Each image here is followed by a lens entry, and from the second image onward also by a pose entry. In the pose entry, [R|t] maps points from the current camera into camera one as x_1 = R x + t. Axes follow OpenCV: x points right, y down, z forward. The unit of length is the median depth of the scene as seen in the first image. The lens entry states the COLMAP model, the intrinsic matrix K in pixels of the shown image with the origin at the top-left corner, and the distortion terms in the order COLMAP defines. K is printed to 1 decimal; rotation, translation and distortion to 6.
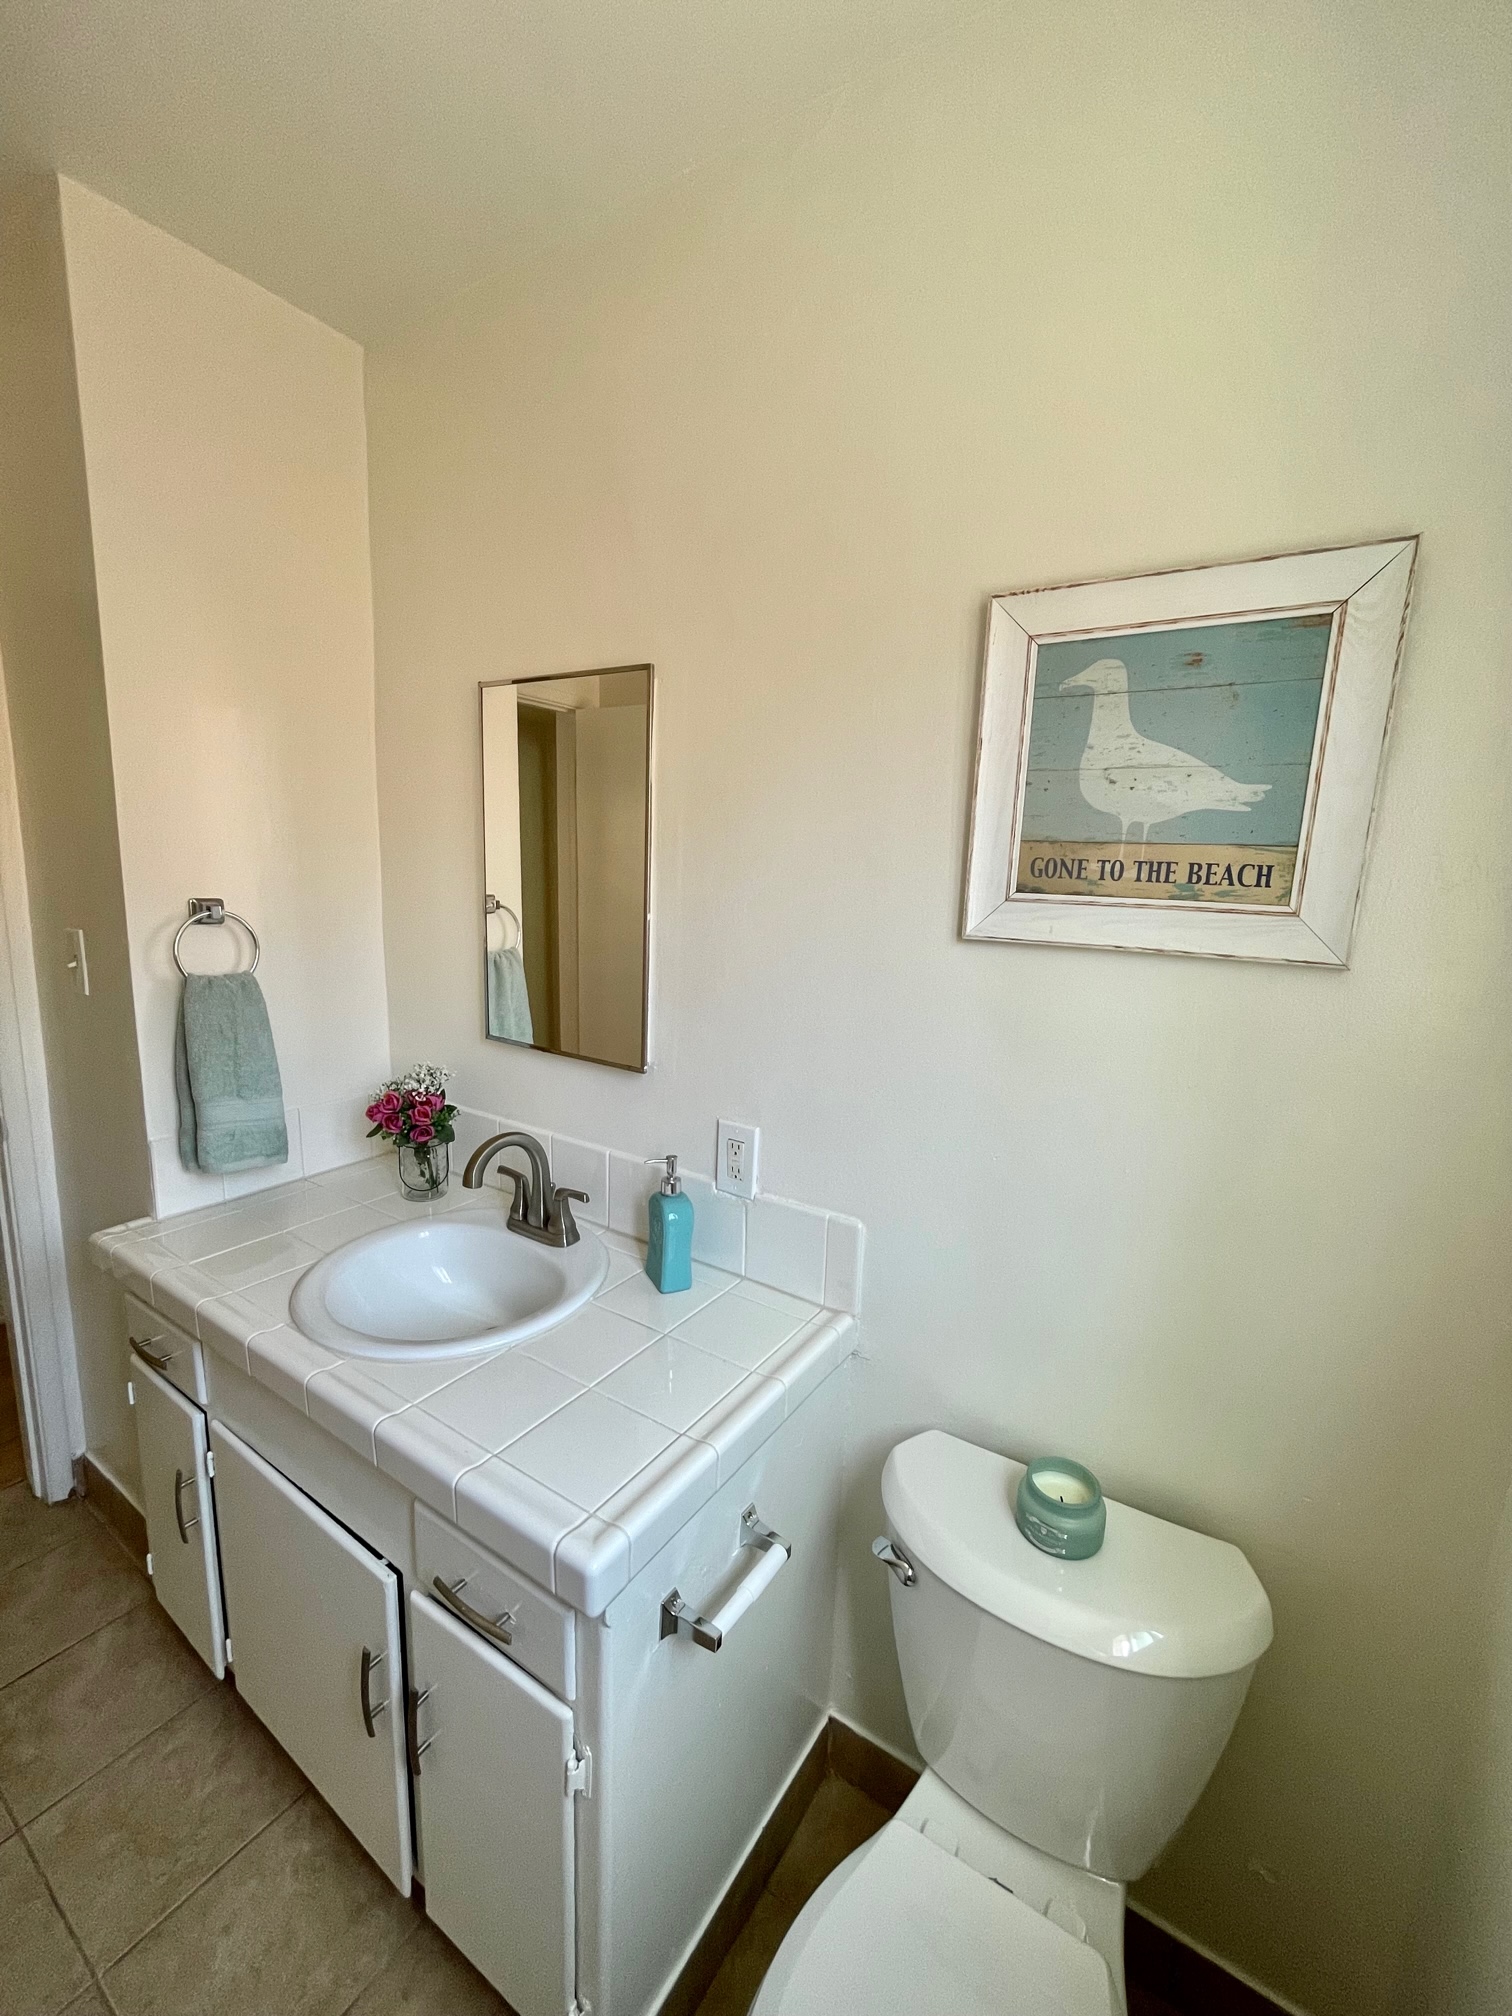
lens RADIAL K [[816.9, 0, 757.4], [0, 816.9, 1010.7], [0, 0, 1]] dist [-0.000011, 0.000010]
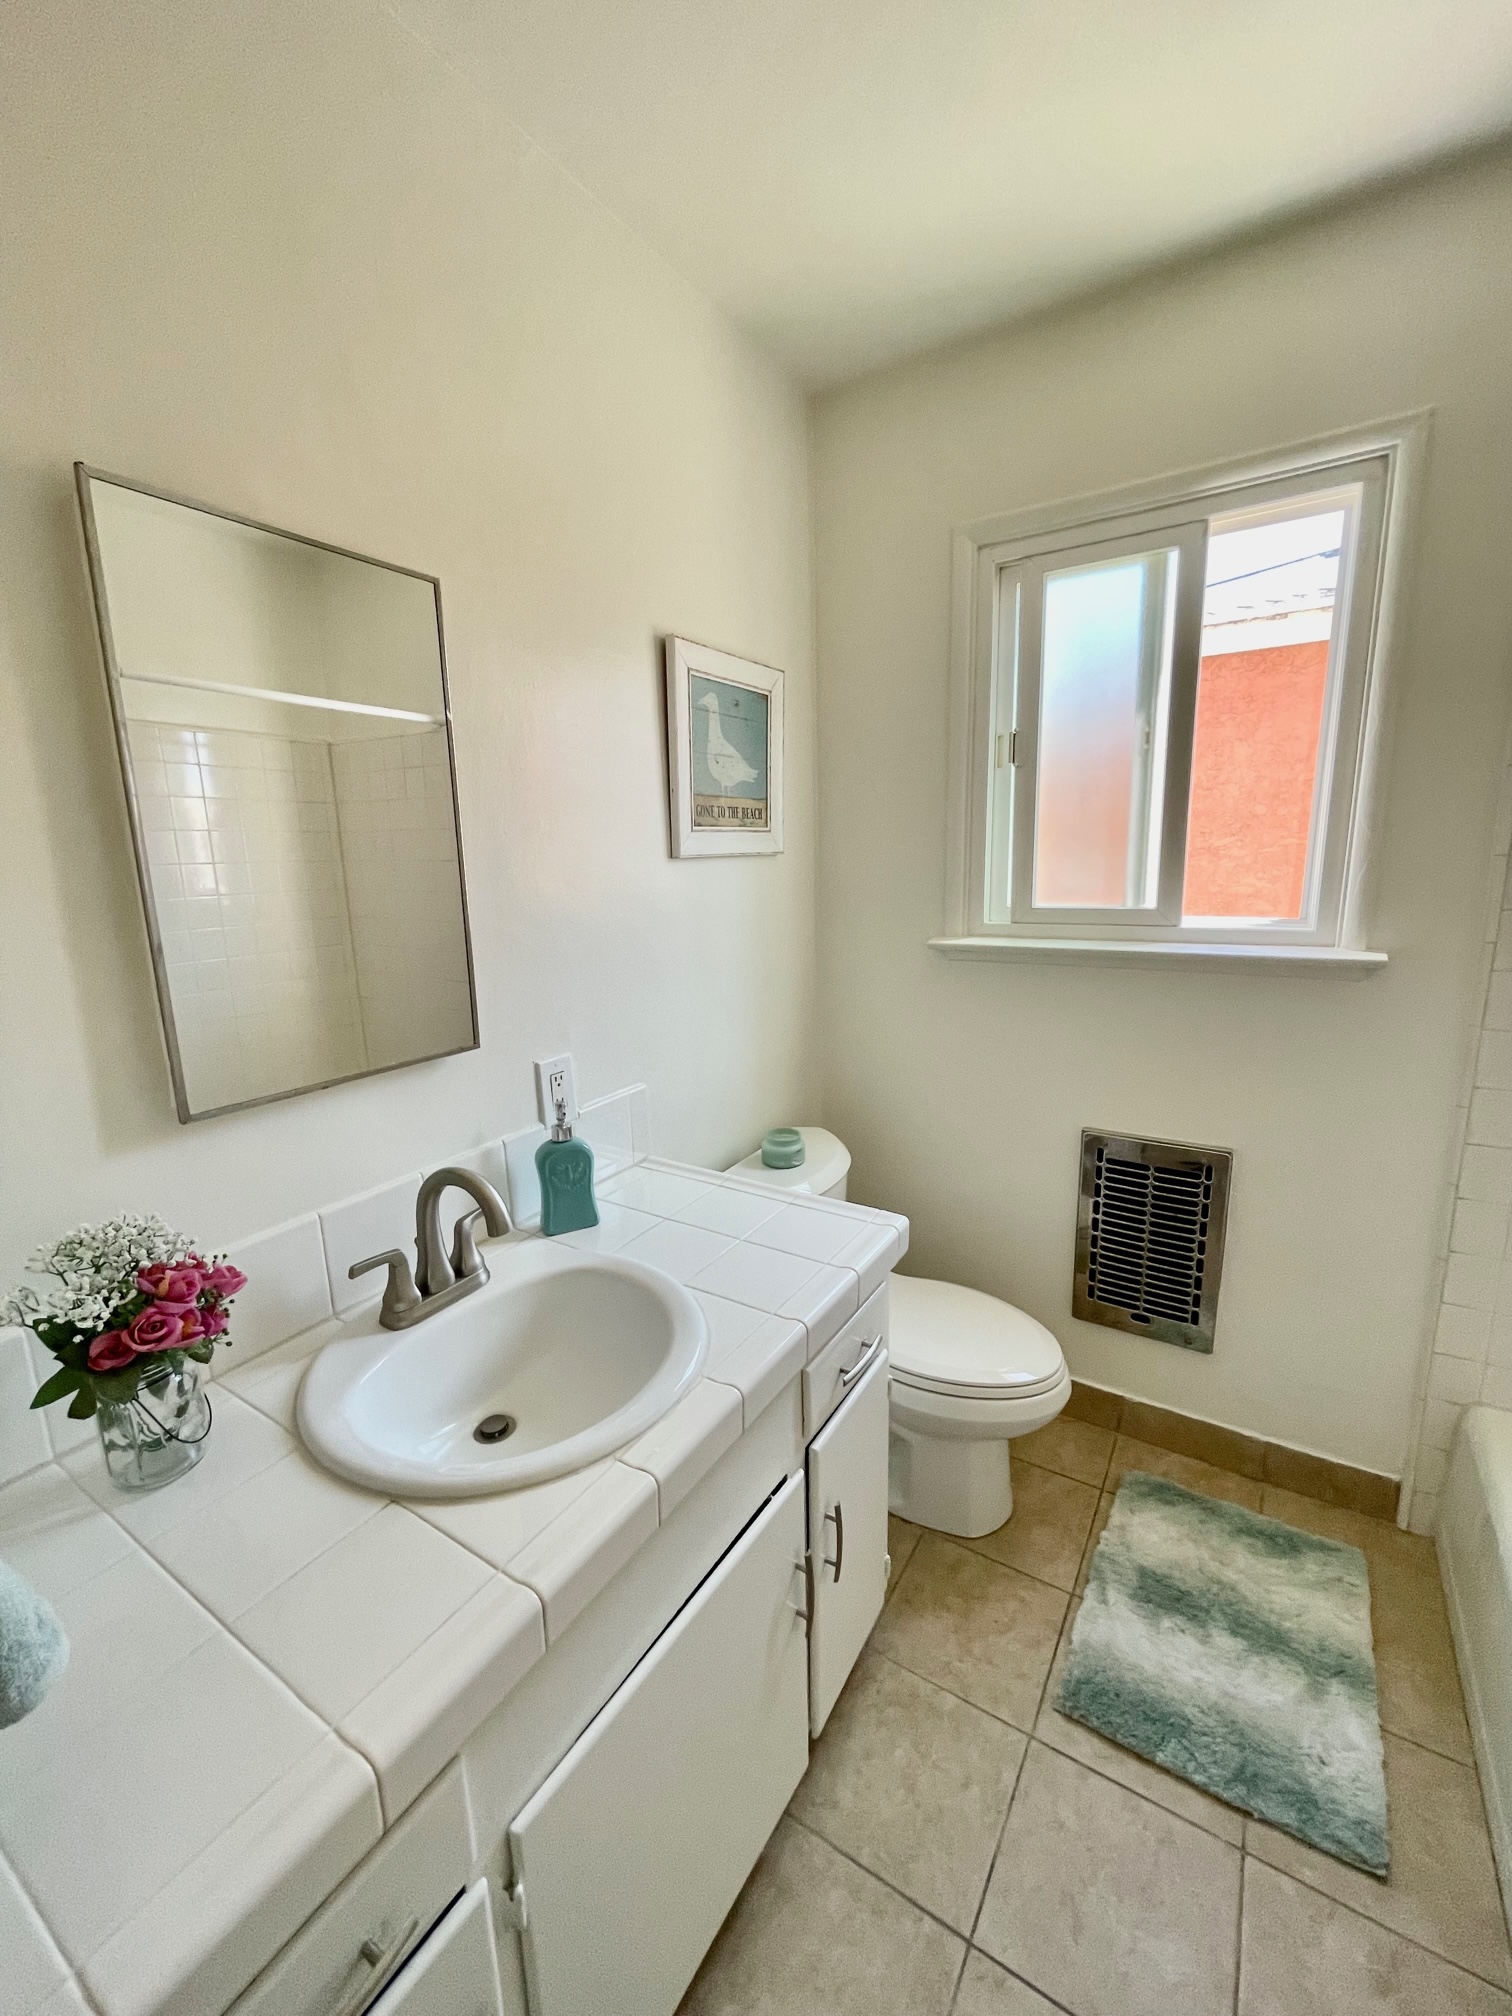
lens RADIAL K [[816.9, 0, 756.3], [0, 816.9, 1008.7], [0, 0, 1]] dist [-0.000011, 0.000010]
pose [[-0.014840, -0.226005, 0.974013, -1.474115], [0.199656, 0.953833, 0.224365, -0.150718], [-0.979754, 0.197797, 0.030968, 0.981967]]
